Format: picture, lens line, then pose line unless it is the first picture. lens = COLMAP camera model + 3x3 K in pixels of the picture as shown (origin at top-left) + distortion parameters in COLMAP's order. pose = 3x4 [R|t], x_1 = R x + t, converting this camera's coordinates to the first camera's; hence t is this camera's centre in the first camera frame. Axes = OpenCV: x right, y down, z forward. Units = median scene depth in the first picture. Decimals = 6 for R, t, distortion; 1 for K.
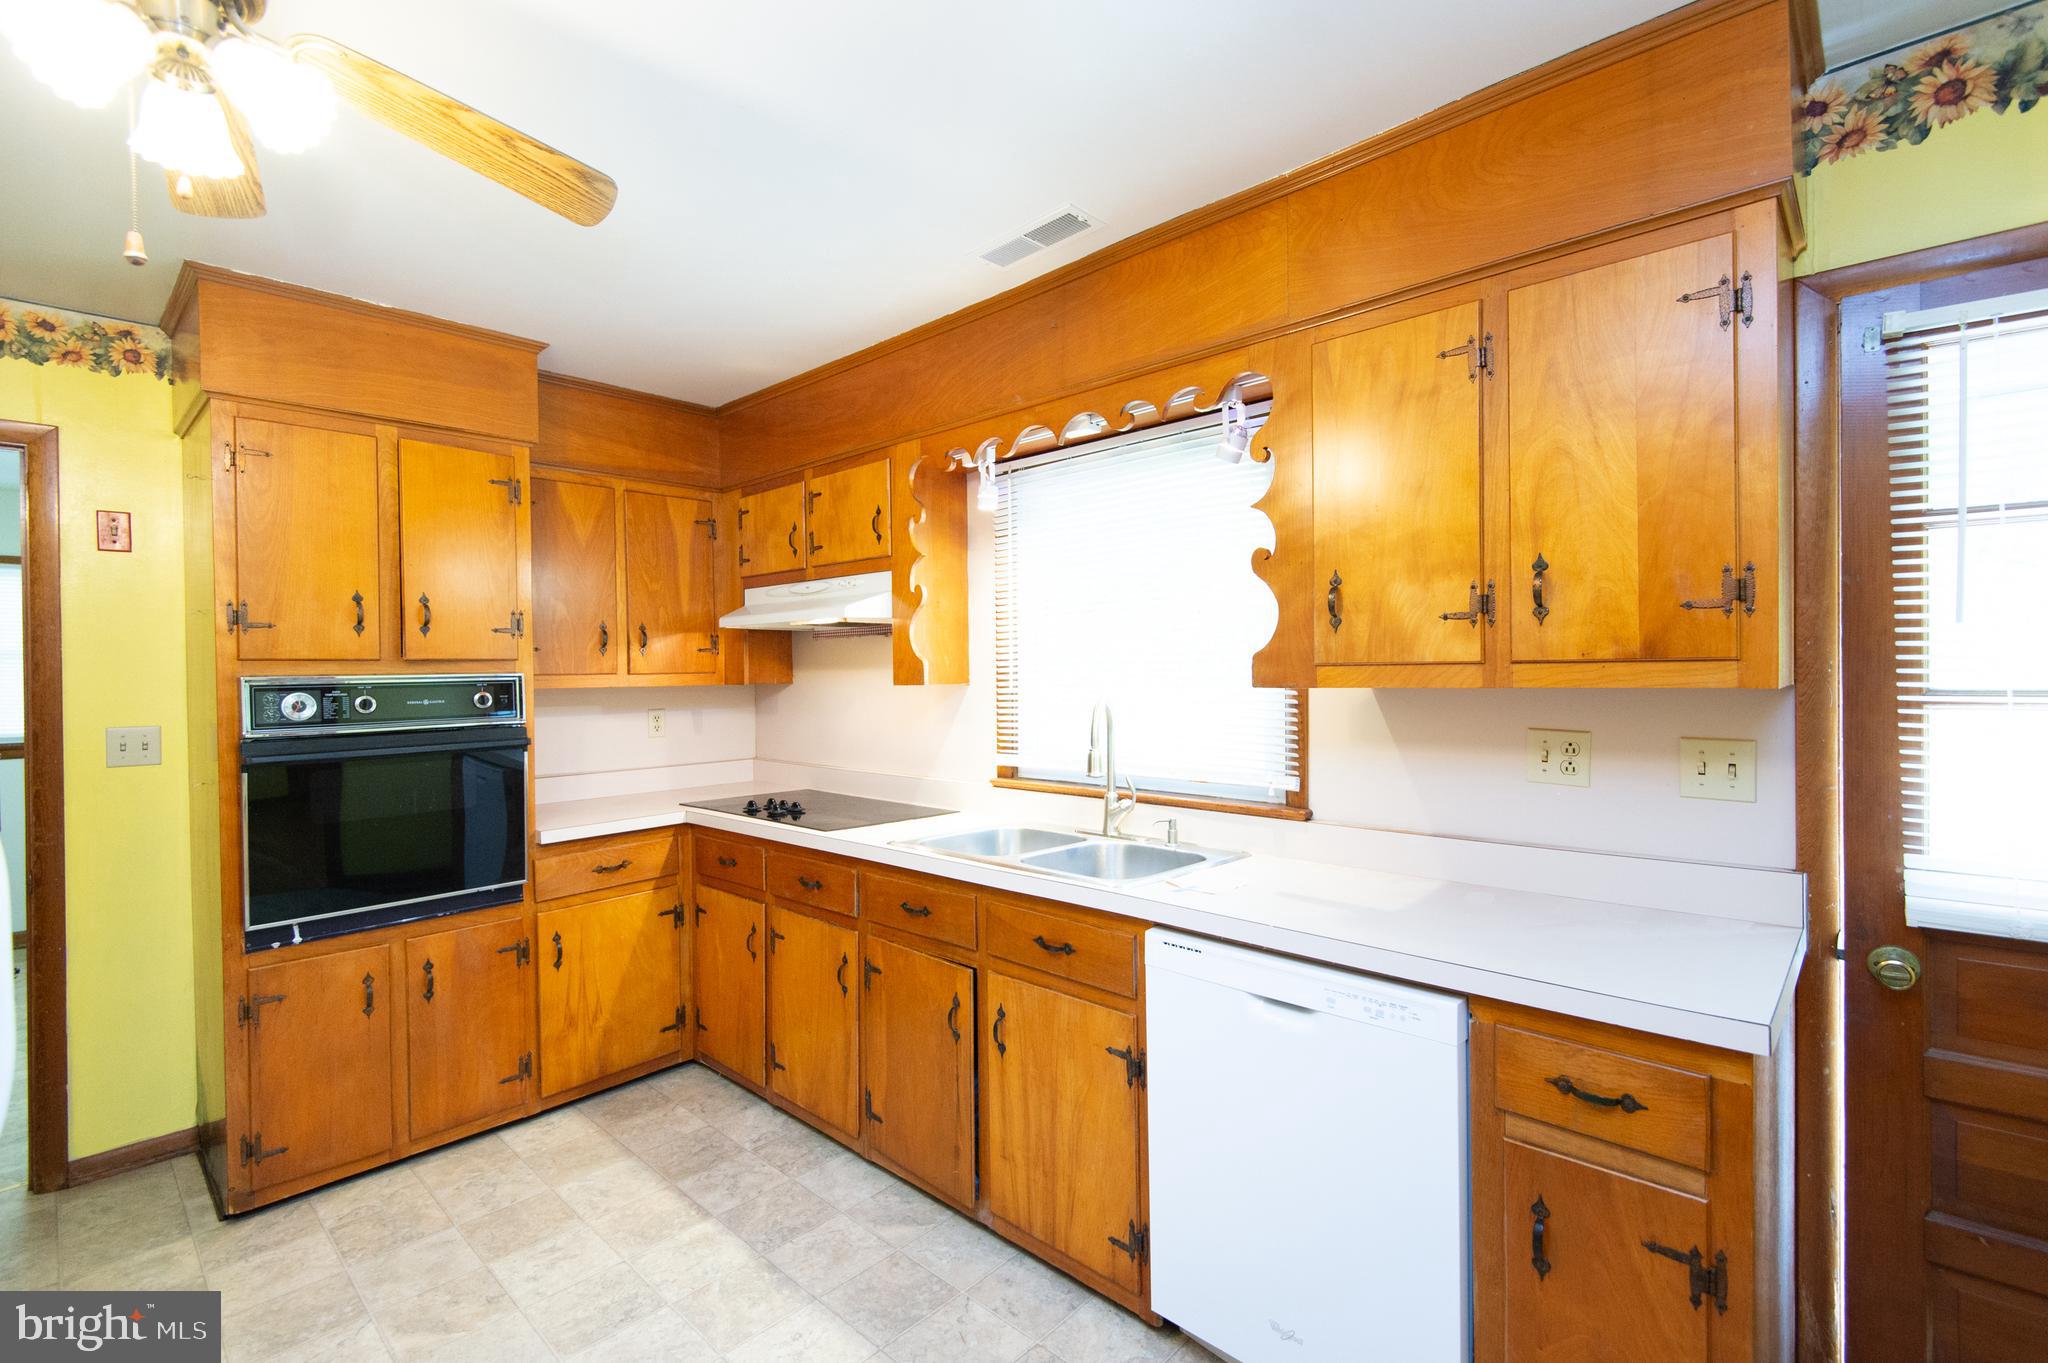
lens RADIAL K [[925.8, 0, 989.5], [0, 925.8, 678.0], [0, 0, 1]] dist [0.033768, -0.014544]
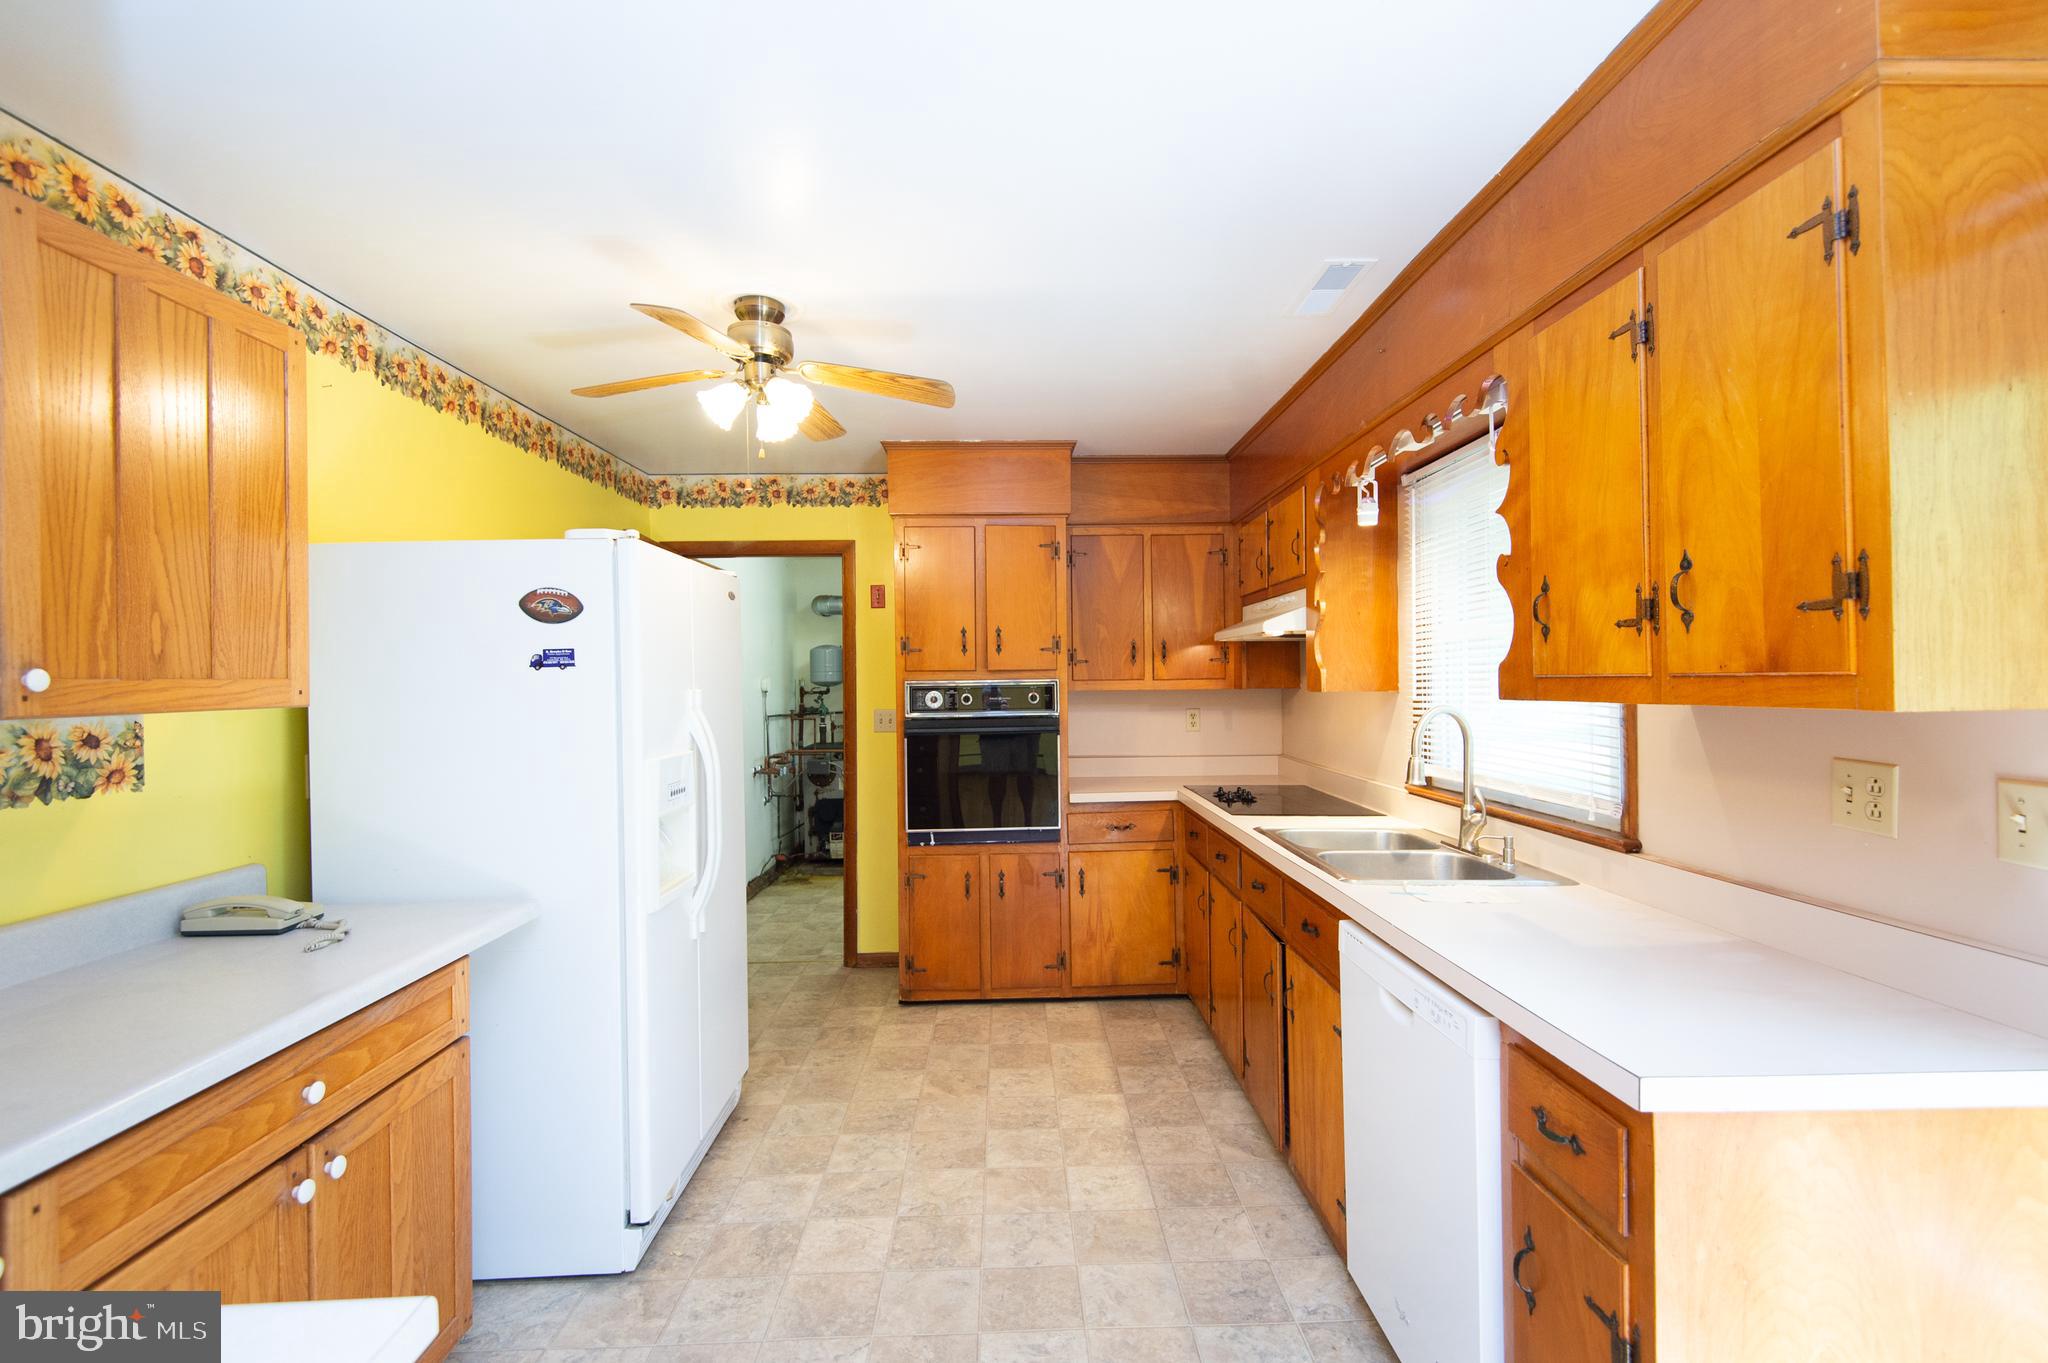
lens RADIAL K [[925.8, 0, 1011.8], [0, 925.8, 673.7], [0, 0, 1]] dist [0.033768, -0.014544]
pose [[0.706506, -0.000246, -0.707707, 0.492605], [-0.004154, 0.999981, -0.004495, -0.007791], [0.707695, 0.006116, 0.706492, -0.036665]]
